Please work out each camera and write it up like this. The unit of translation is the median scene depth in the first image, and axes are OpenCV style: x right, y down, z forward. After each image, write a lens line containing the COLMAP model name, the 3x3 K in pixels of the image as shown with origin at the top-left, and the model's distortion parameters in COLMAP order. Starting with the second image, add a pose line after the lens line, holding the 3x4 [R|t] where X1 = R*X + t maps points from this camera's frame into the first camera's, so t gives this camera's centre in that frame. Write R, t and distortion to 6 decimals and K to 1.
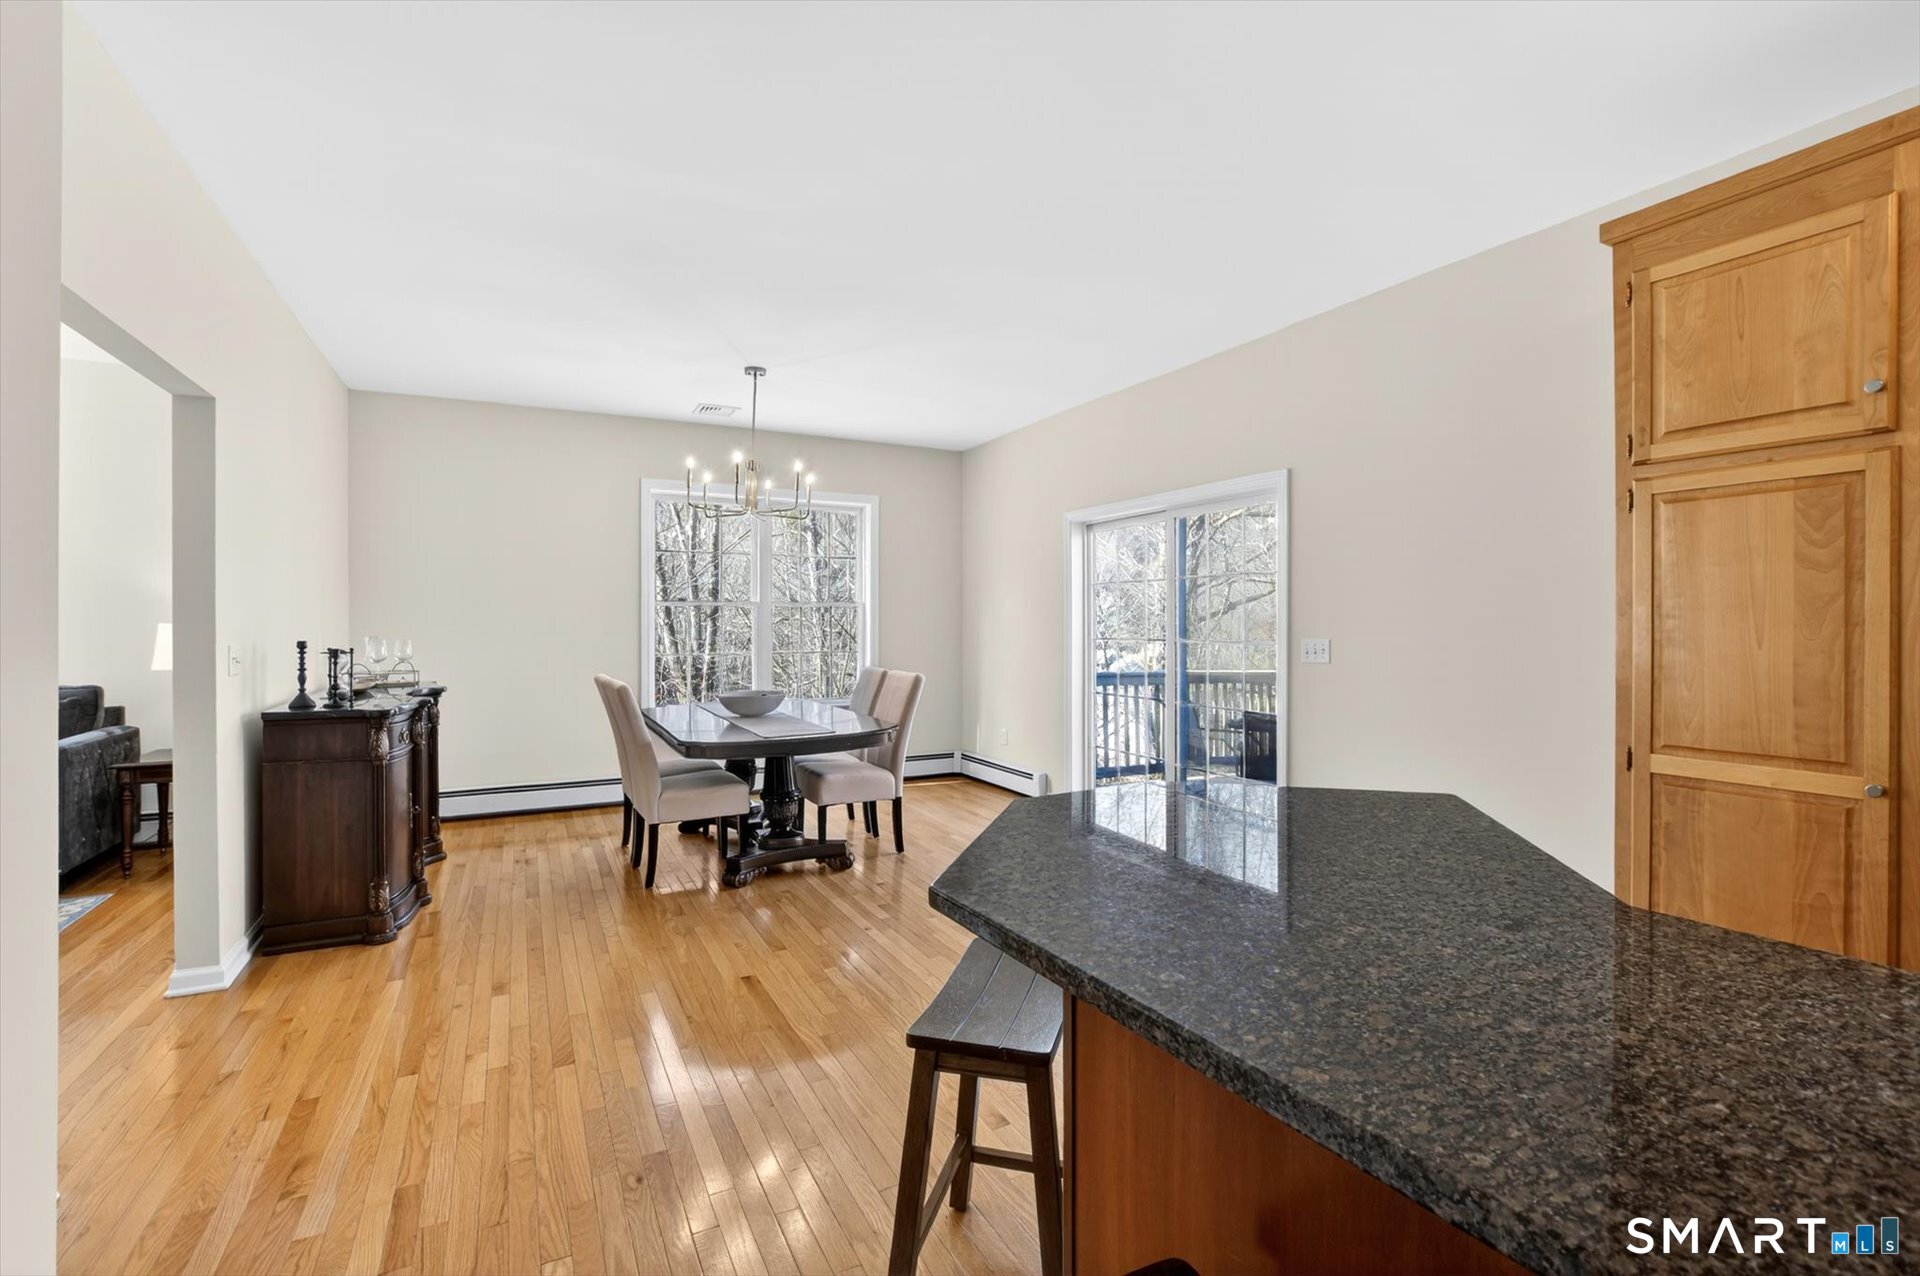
lens RADIAL K [[850.2, 0, 965.2], [0, 850.2, 624.5], [0, 0, 1]] dist [-0.025714, 0.006519]
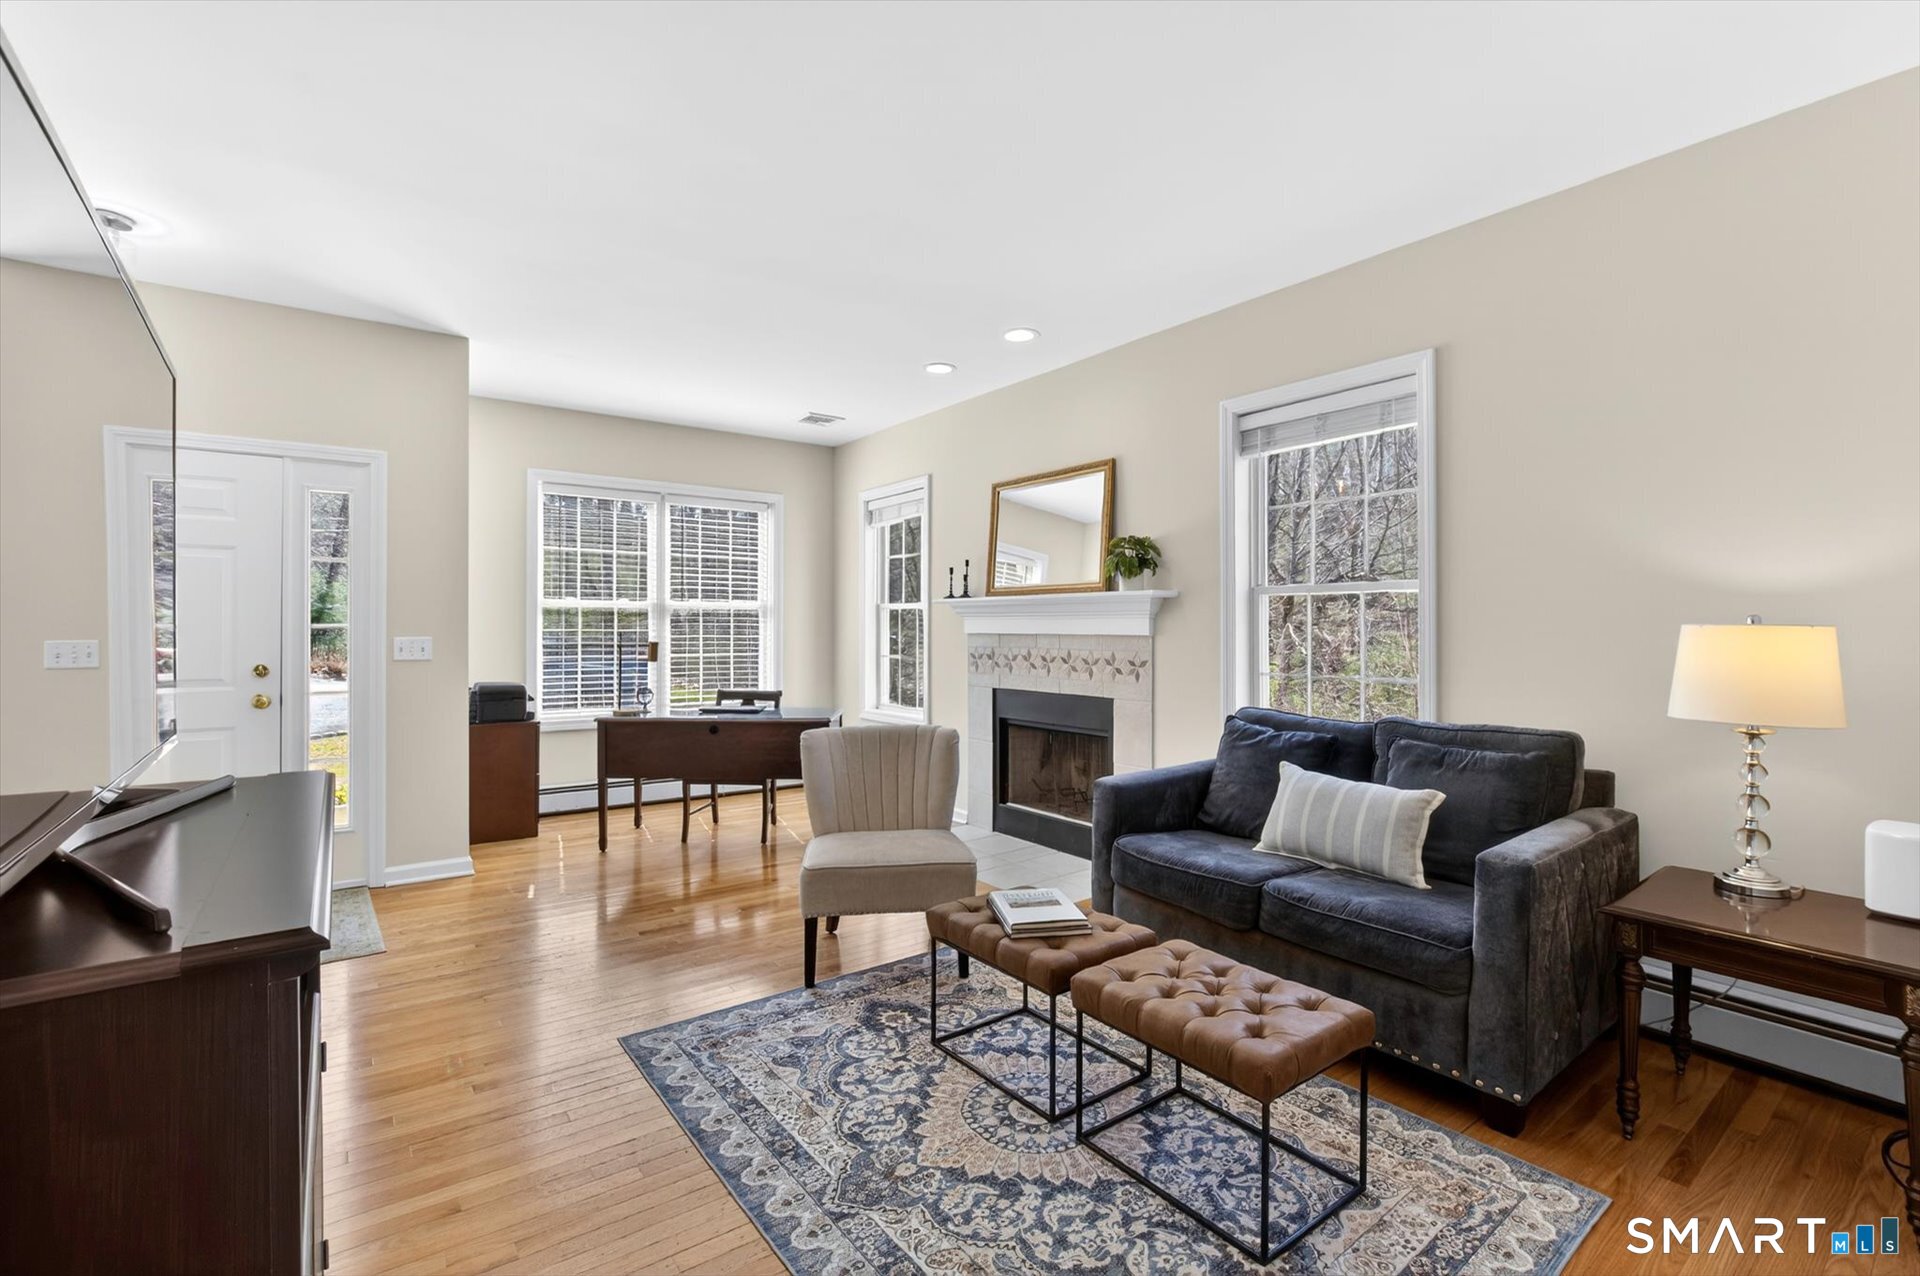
lens RADIAL K [[850.2, 0, 960.7], [0, 850.2, 620.8], [0, 0, 1]] dist [-0.025714, 0.006519]
pose [[0.160425, -0.008807, -0.987009, -0.575987], [0.000675, 0.999961, -0.008813, 0.002287], [0.987048, 0.000747, 0.160424, 0.525893]]
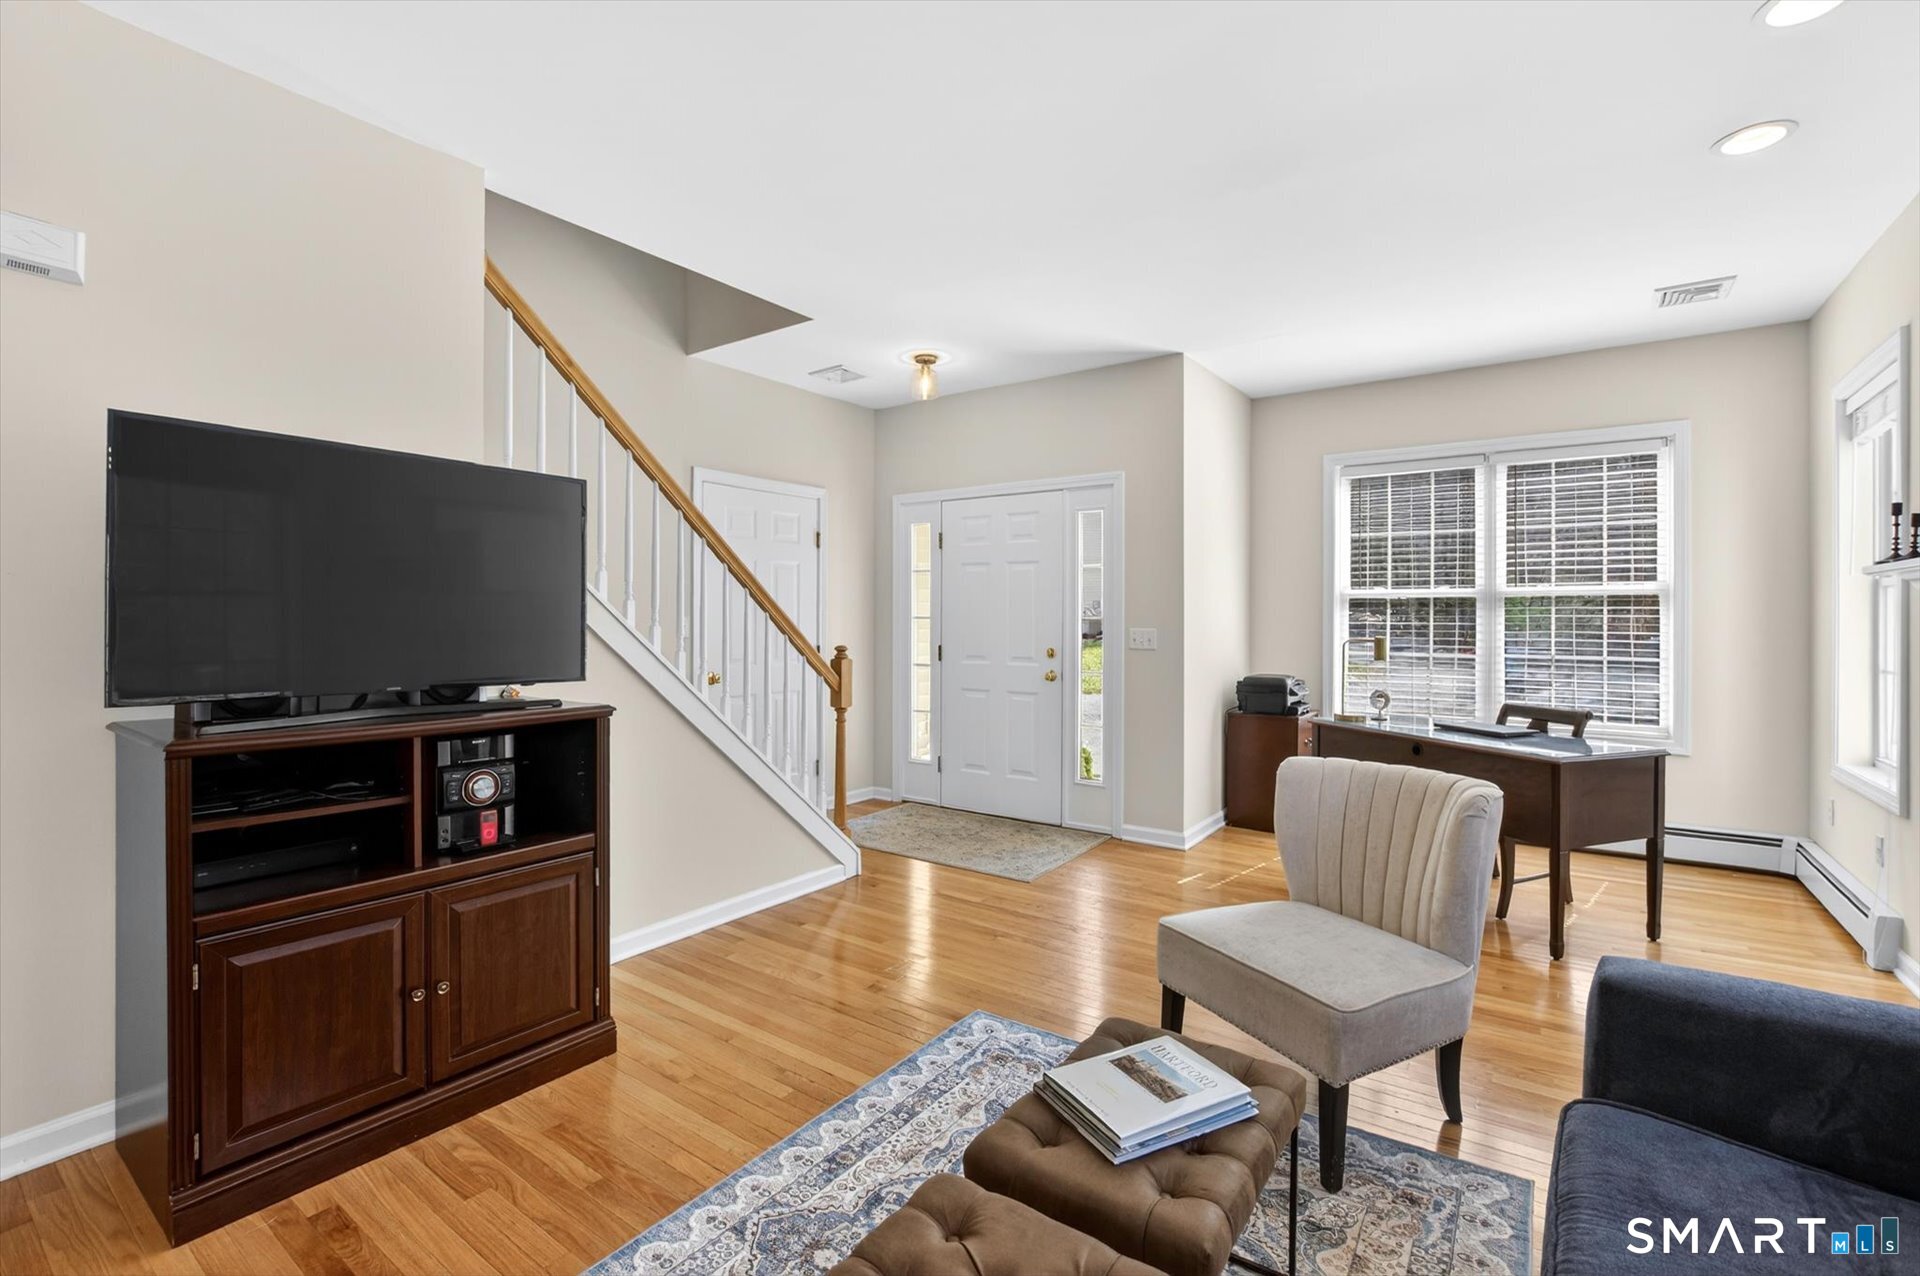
lens RADIAL K [[850.2, 0, 971.1], [0, 850.2, 629.0], [0, 0, 1]] dist [-0.025714, 0.006519]
pose [[-0.885214, 0.007288, -0.465128, -0.913596], [0.001826, 0.999924, 0.012193, -0.002026], [0.465181, 0.009944, -0.885160, 0.945930]]
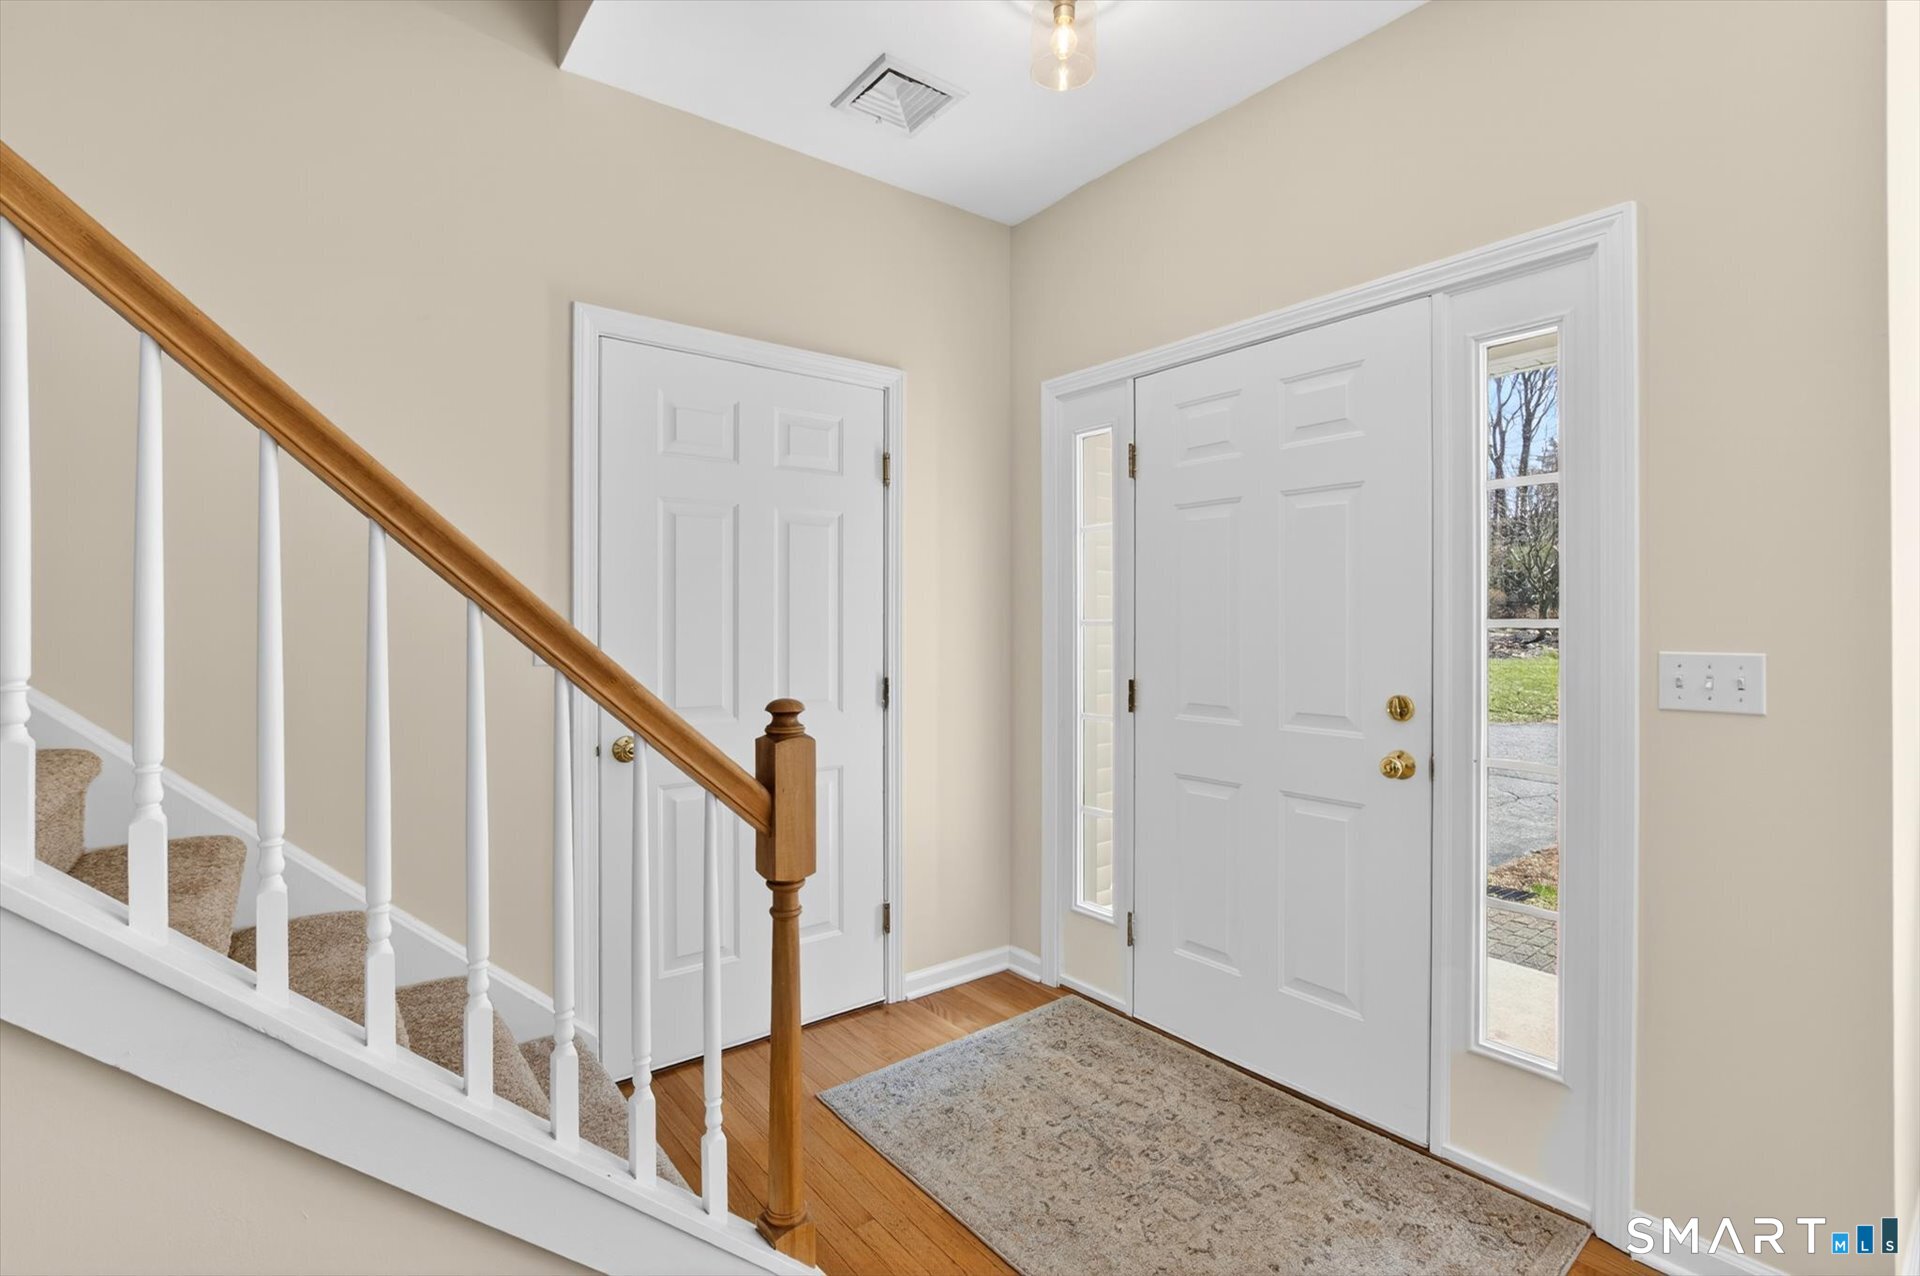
lens RADIAL K [[850.2, 0, 964.0], [0, 850.2, 625.0], [0, 0, 1]] dist [-0.025714, 0.006519]
pose [[-0.983895, 0.004201, -0.178696, -1.245379], [0.004796, 0.999984, -0.002900, 0.000366], [0.178681, -0.003710, -0.983900, 0.360653]]
